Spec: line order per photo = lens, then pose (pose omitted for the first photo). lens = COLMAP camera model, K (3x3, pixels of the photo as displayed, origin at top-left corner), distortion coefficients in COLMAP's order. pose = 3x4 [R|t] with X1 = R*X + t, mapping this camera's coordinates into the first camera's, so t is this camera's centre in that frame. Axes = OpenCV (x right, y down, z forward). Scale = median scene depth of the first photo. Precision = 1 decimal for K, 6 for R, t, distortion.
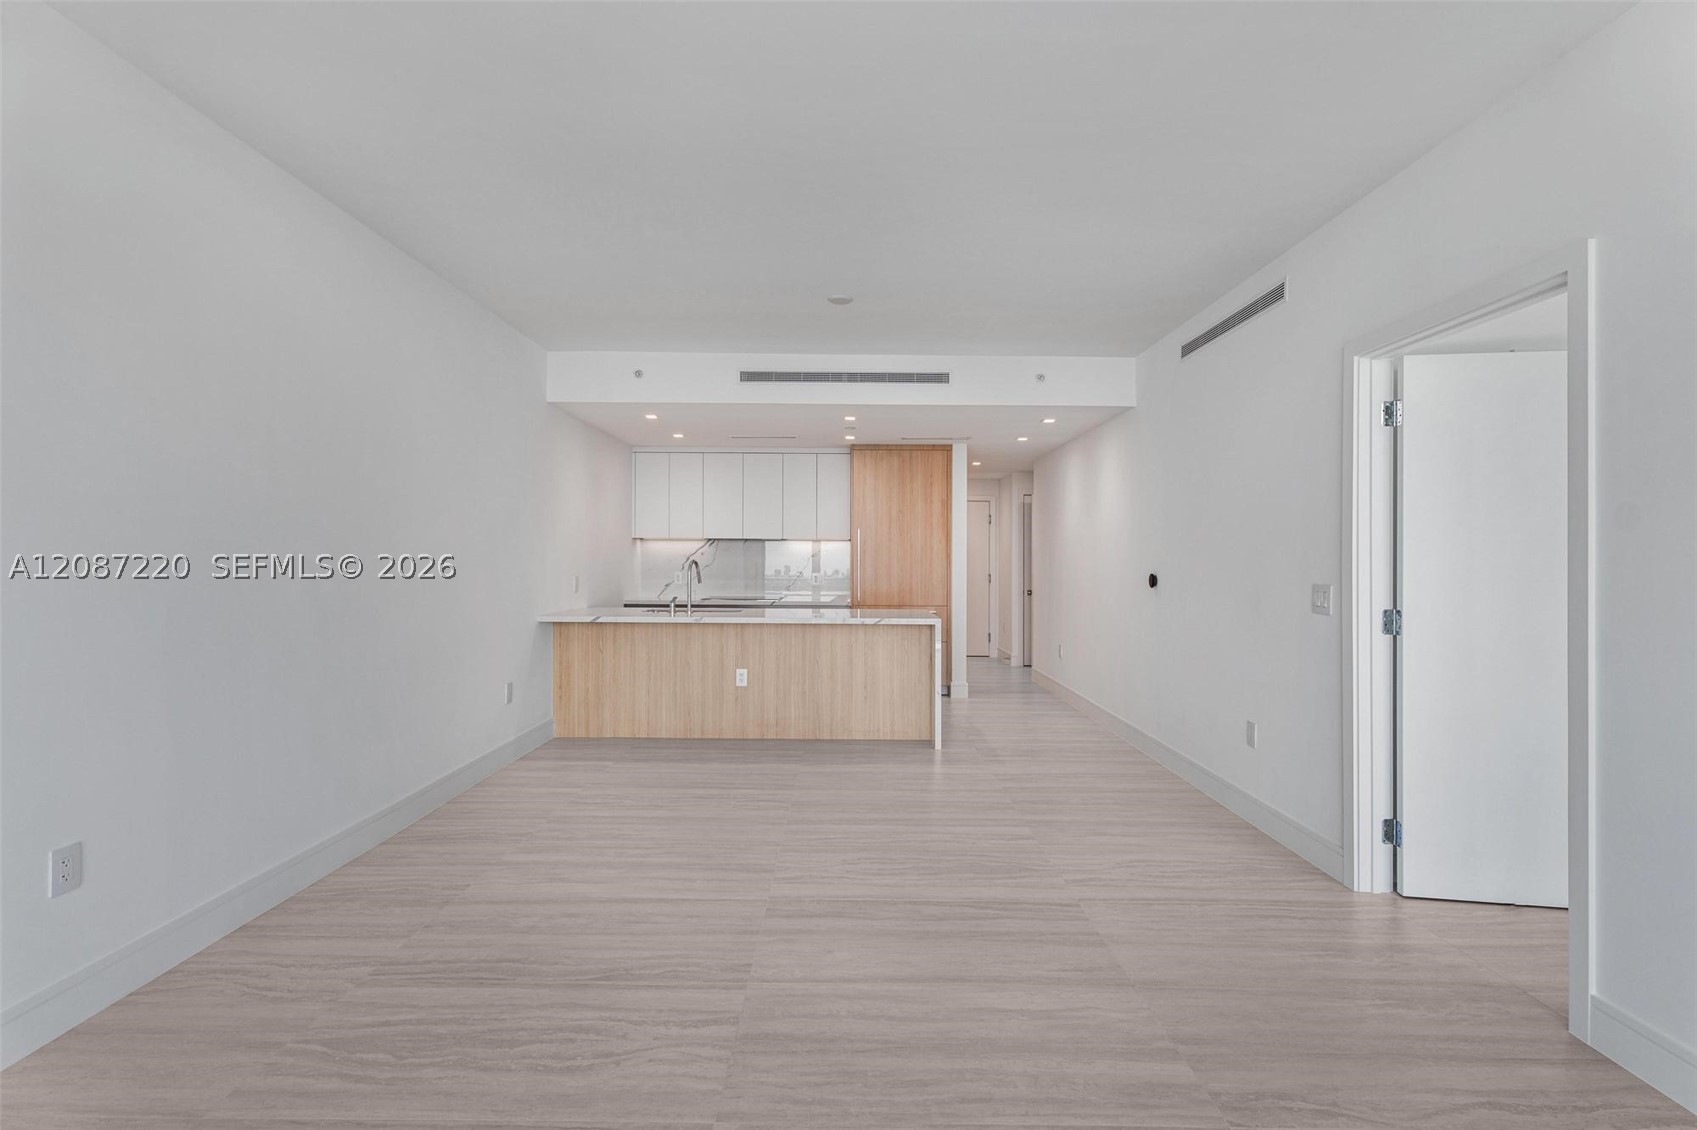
lens RADIAL K [[789.0, 0, 845.3], [0, 789.0, 542.3], [0, 0, 1]] dist [0.004914, -0.001552]
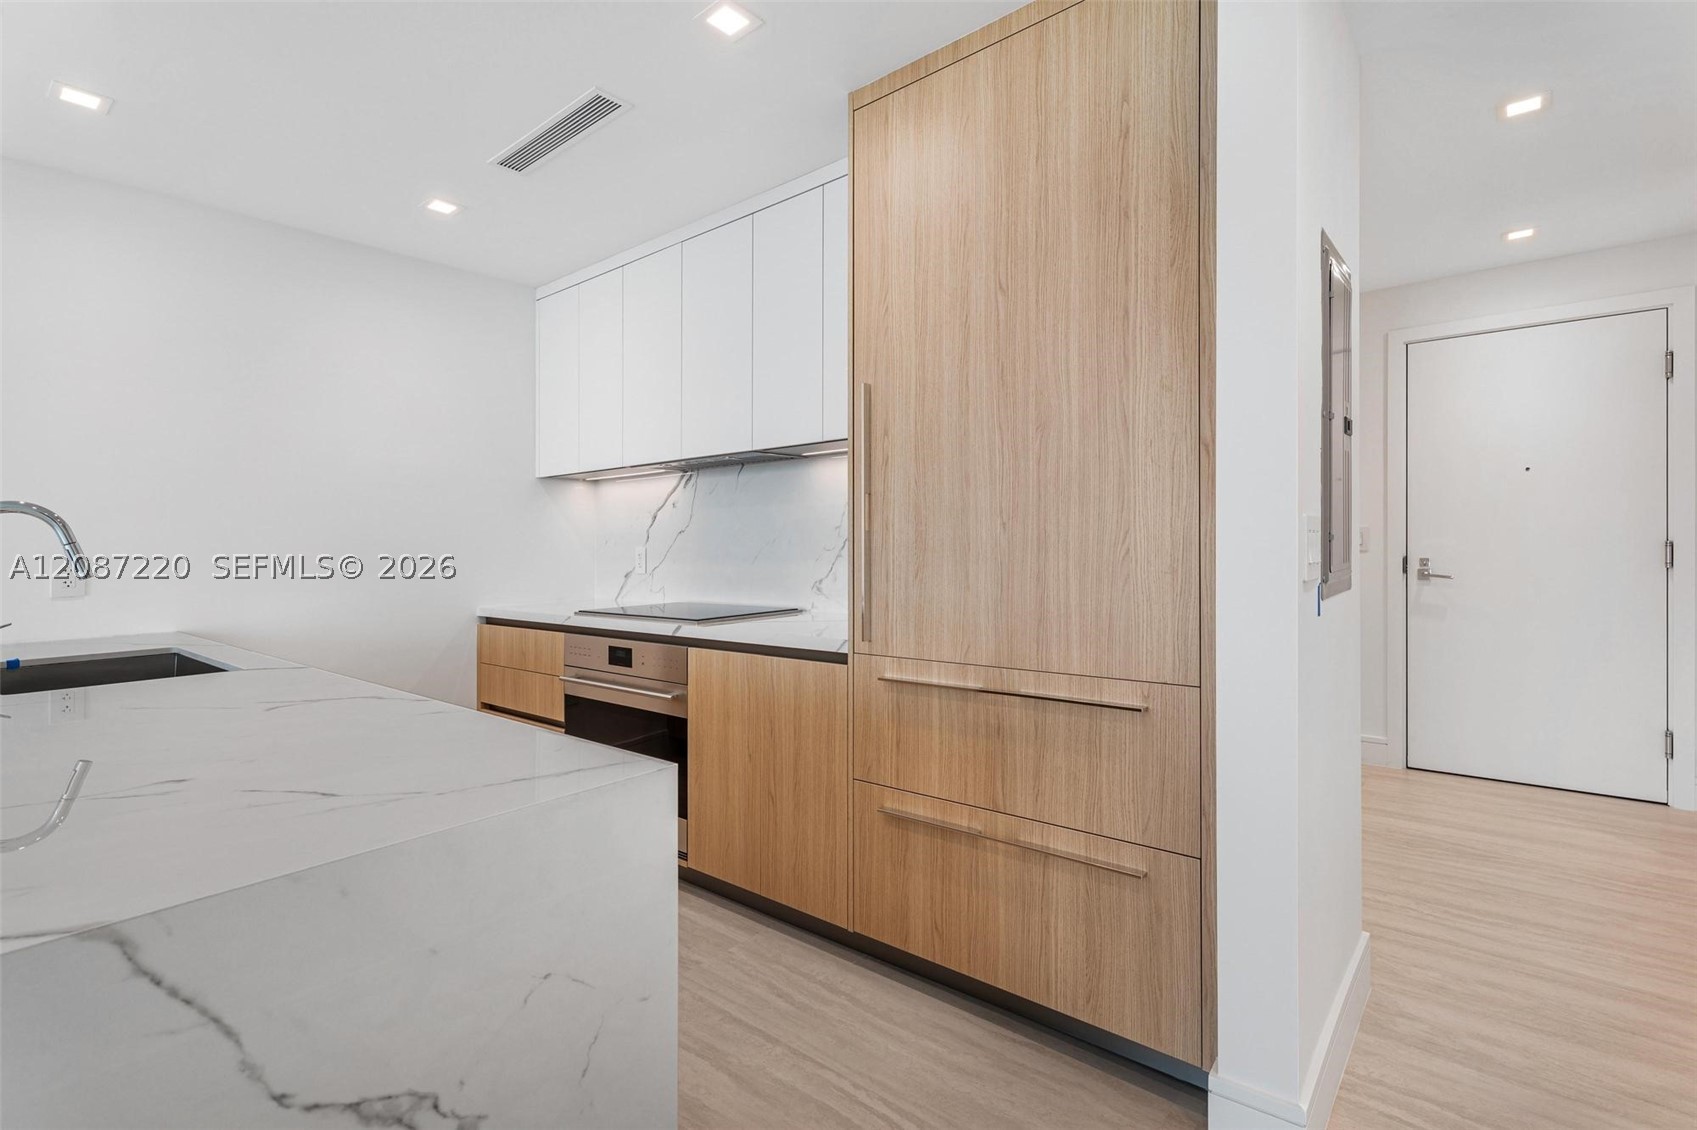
lens RADIAL K [[789.0, 0, 845.6], [0, 789.0, 549.5], [0, 0, 1]] dist [0.004914, -0.001552]
pose [[0.769415, -0.014809, -0.638577, 0.265572], [0.037242, 0.999071, 0.021703, 0.049950], [0.637662, -0.040481, 0.769252, 1.082981]]
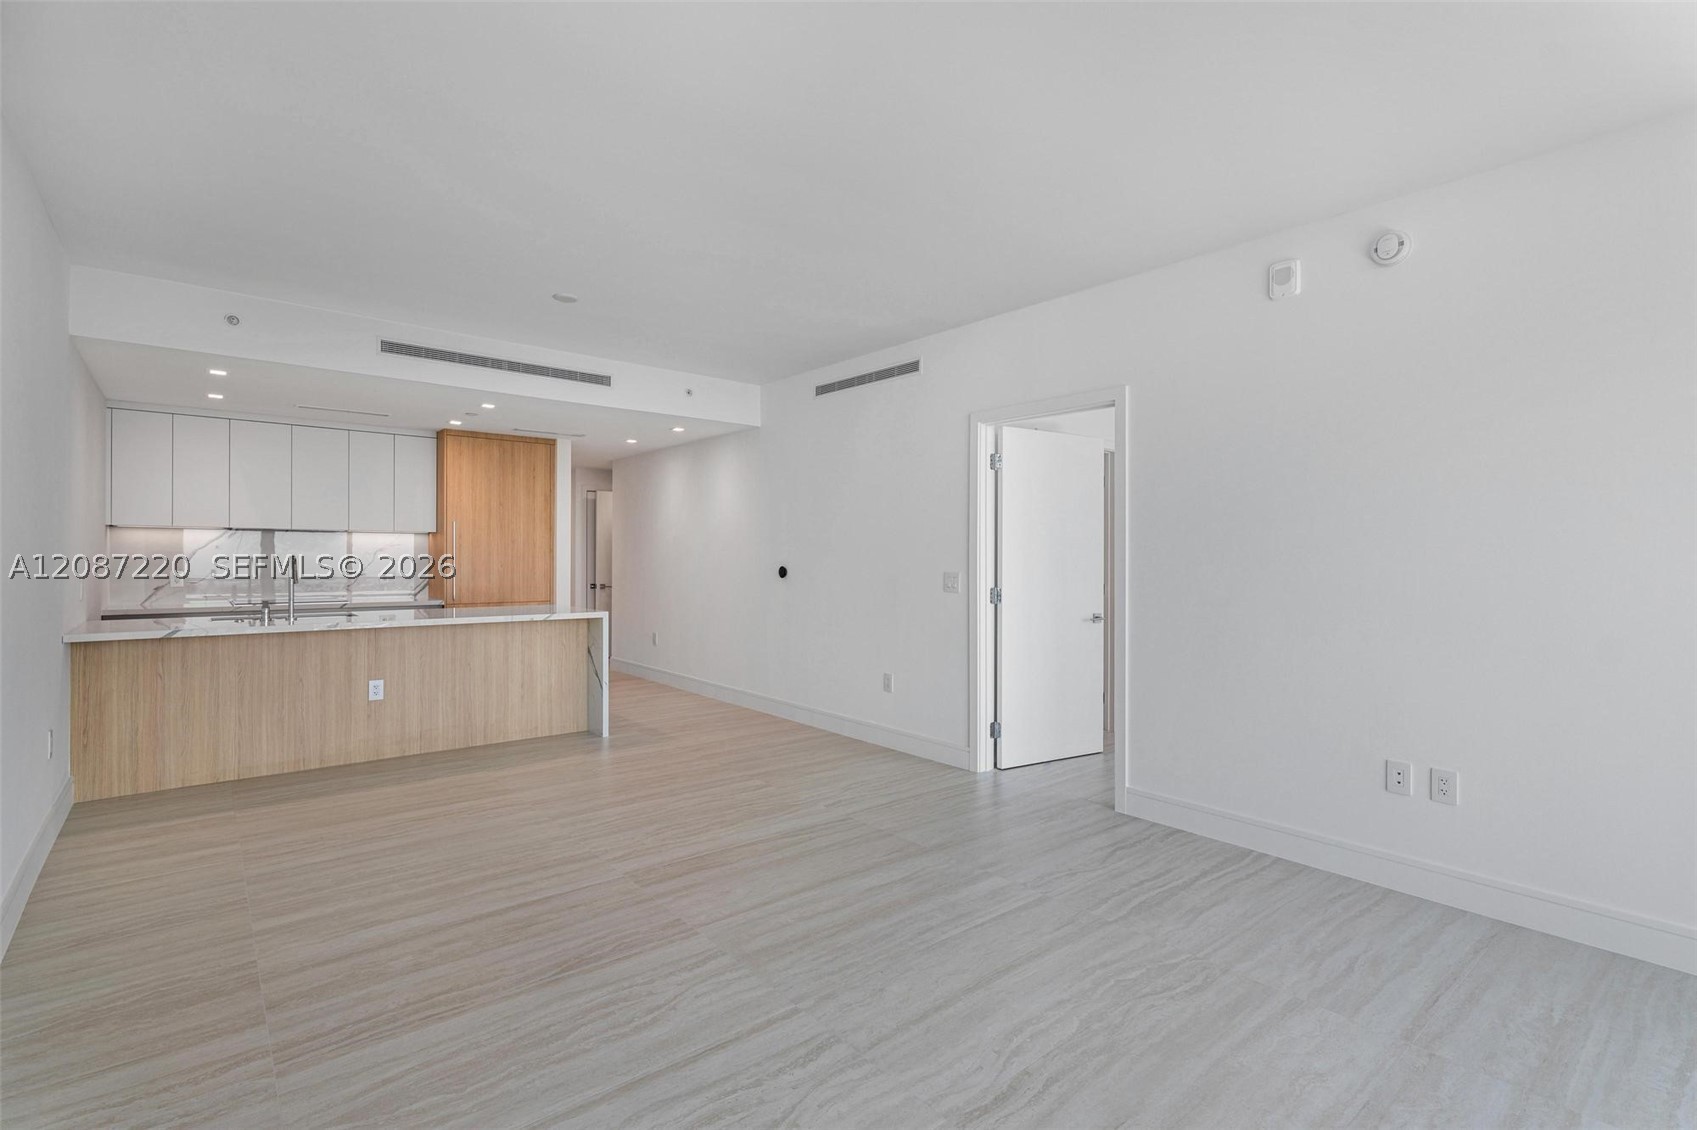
lens RADIAL K [[789.0, 0, 850.2], [0, 789.0, 534.8], [0, 0, 1]] dist [0.004914, -0.001552]
pose [[0.765351, 0.015388, 0.643429, -0.307679], [-0.014635, 0.999872, -0.006505, -0.002735], [-0.643446, -0.004438, 0.765478, -0.004743]]
